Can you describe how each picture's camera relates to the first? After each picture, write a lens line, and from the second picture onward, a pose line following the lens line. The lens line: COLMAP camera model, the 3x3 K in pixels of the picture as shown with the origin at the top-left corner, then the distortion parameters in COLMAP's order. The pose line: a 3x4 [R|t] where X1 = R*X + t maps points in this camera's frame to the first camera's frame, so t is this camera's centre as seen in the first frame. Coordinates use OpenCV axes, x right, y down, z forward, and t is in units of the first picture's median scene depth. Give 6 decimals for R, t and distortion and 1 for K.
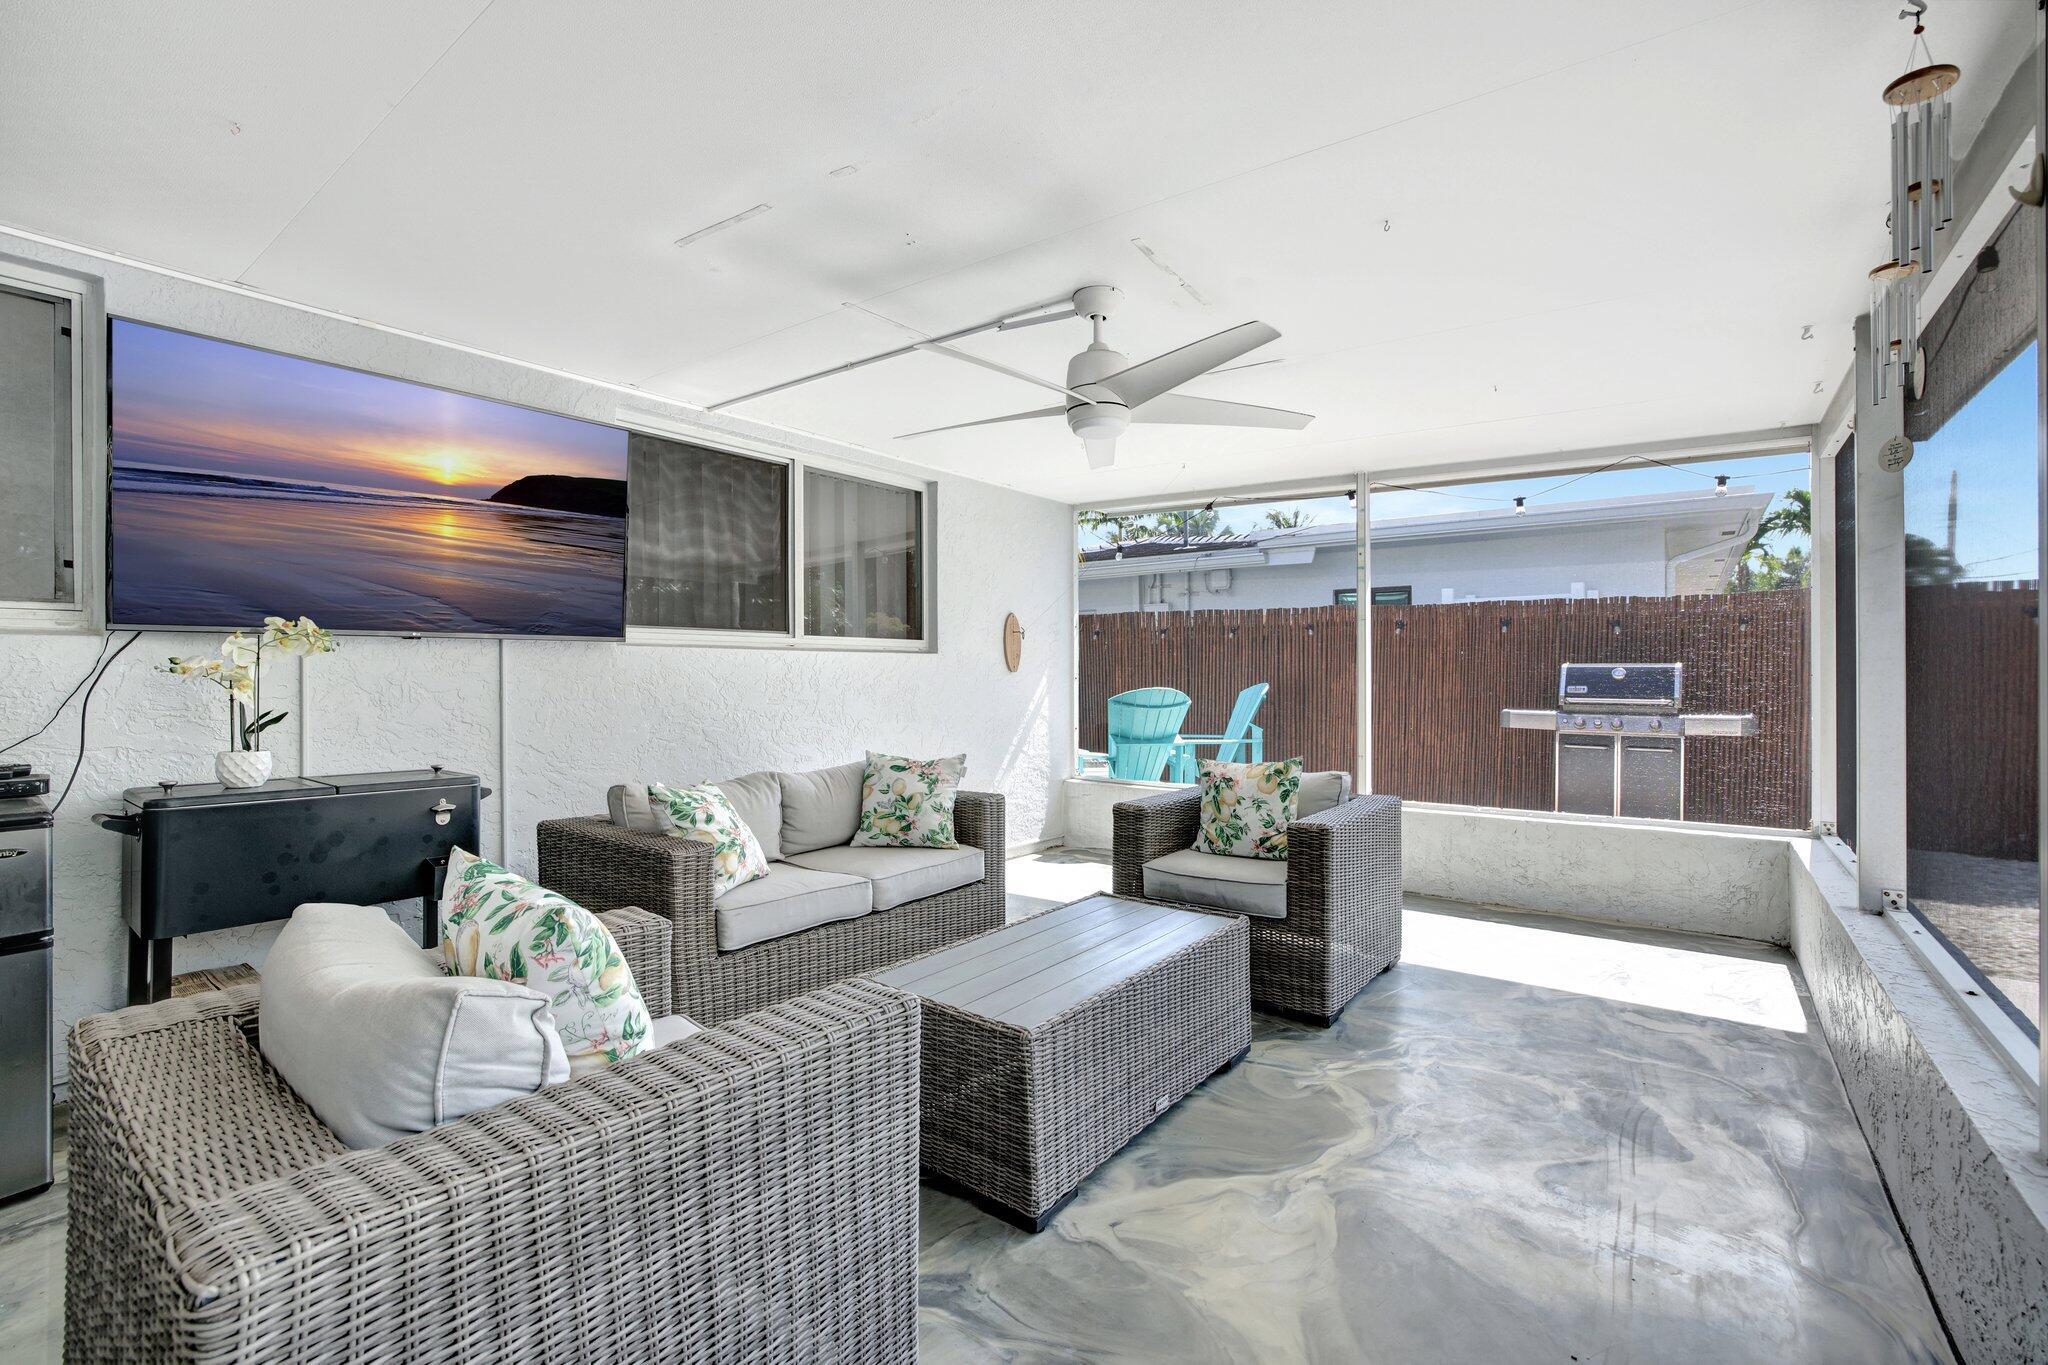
lens RADIAL K [[894.2, 0, 1020.6], [0, 894.2, 679.2], [0, 0, 1]] dist [-0.034927, 0.005648]
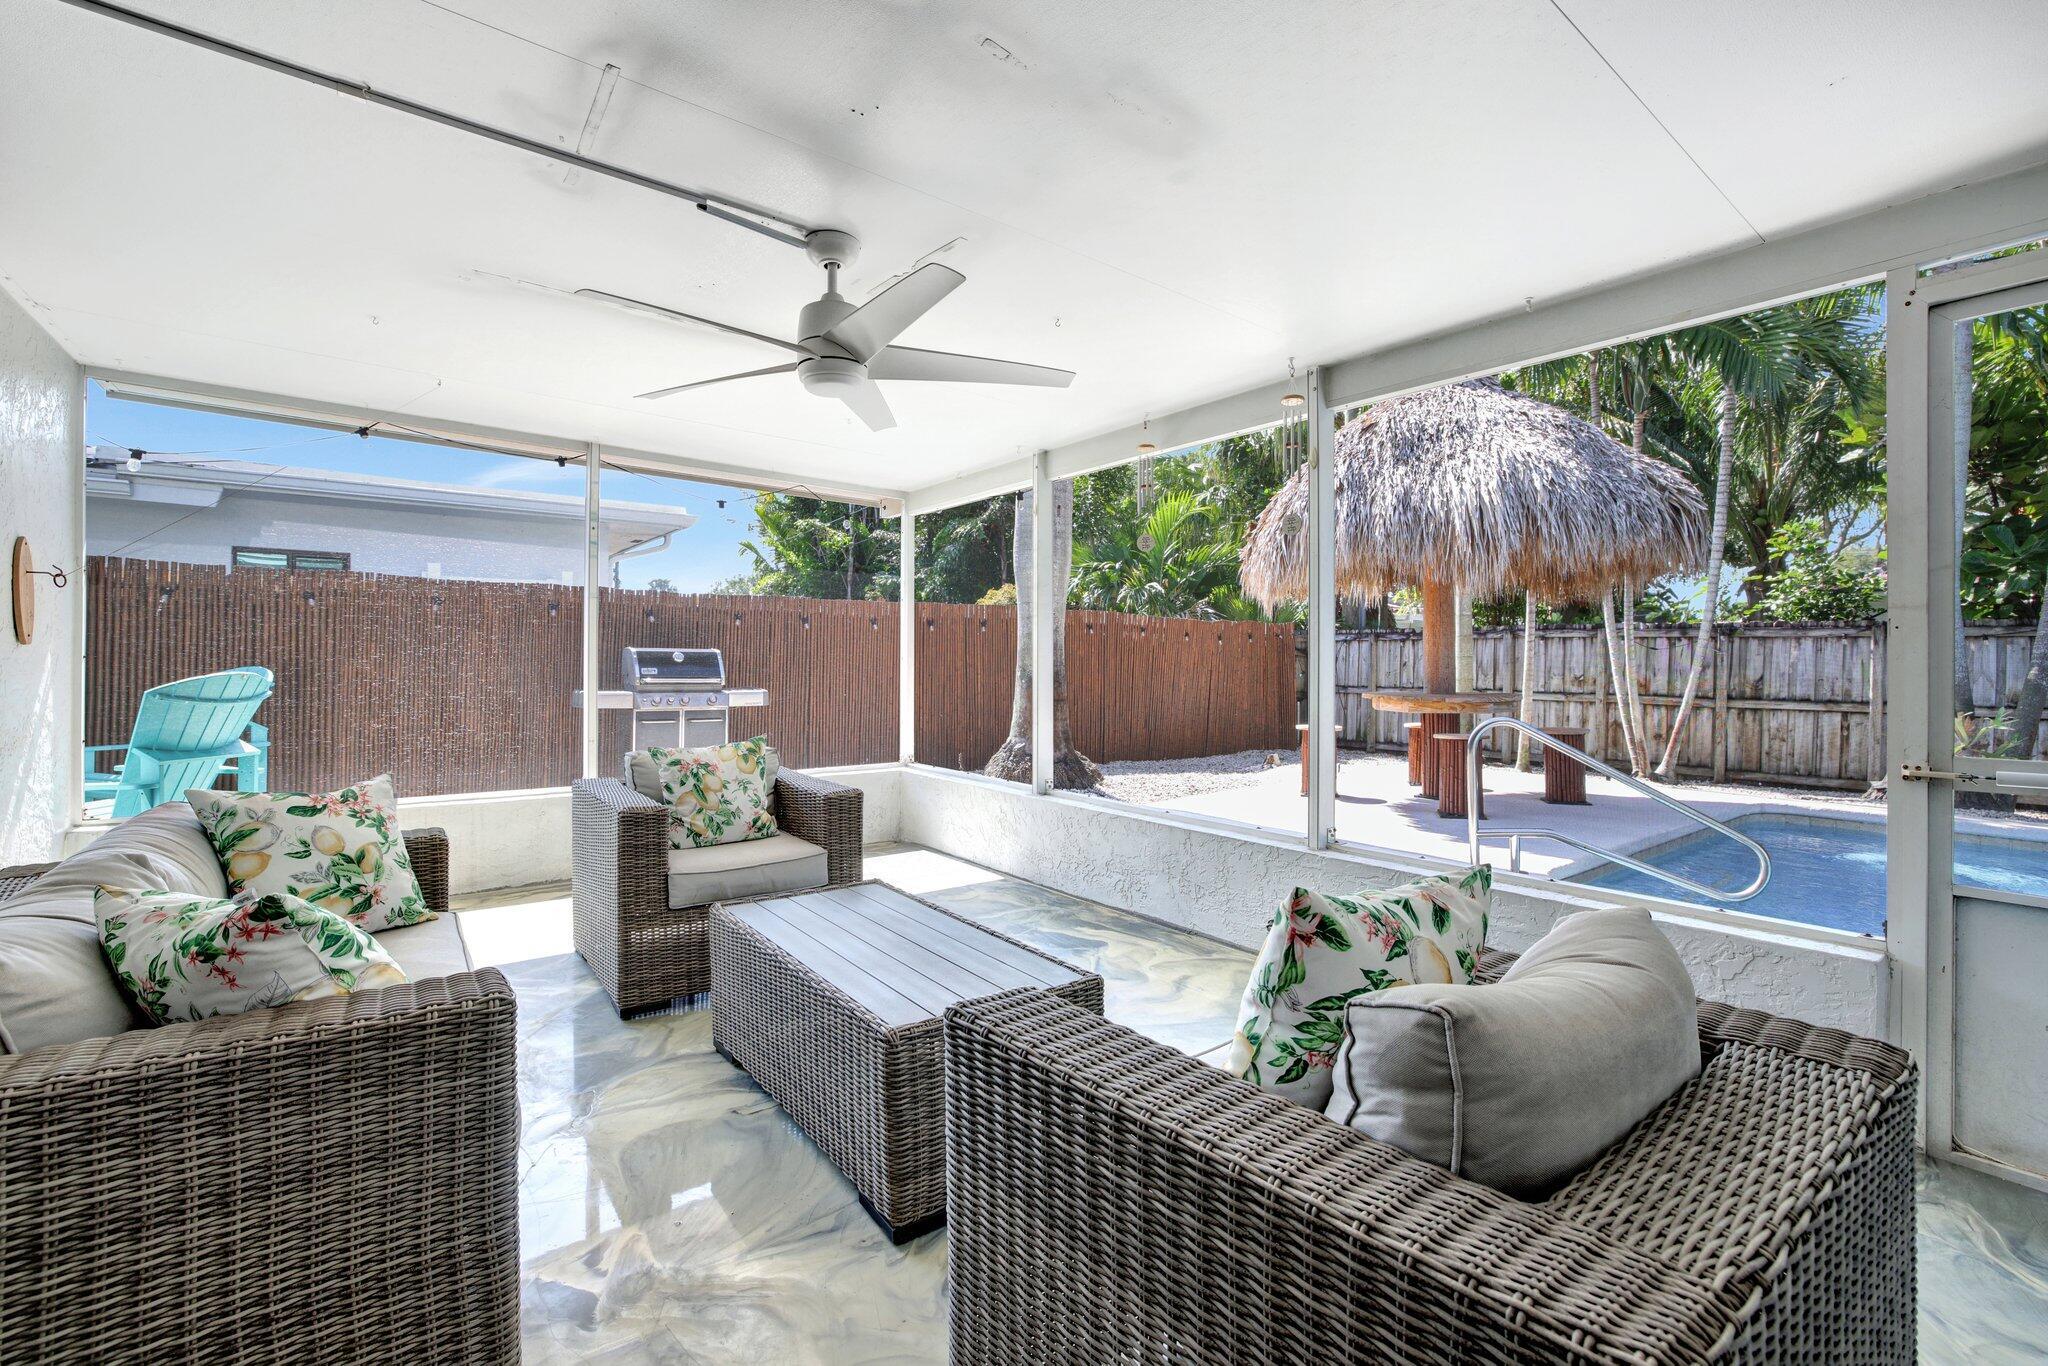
lens RADIAL K [[894.2, 0, 1012.0], [0, 894.2, 667.3], [0, 0, 1]] dist [-0.034927, 0.005648]
pose [[0.266988, -0.001833, 0.963698, -0.367070], [-0.000822, 0.999997, 0.002130, 0.004579], [-0.963699, -0.001361, 0.266986, 0.277262]]
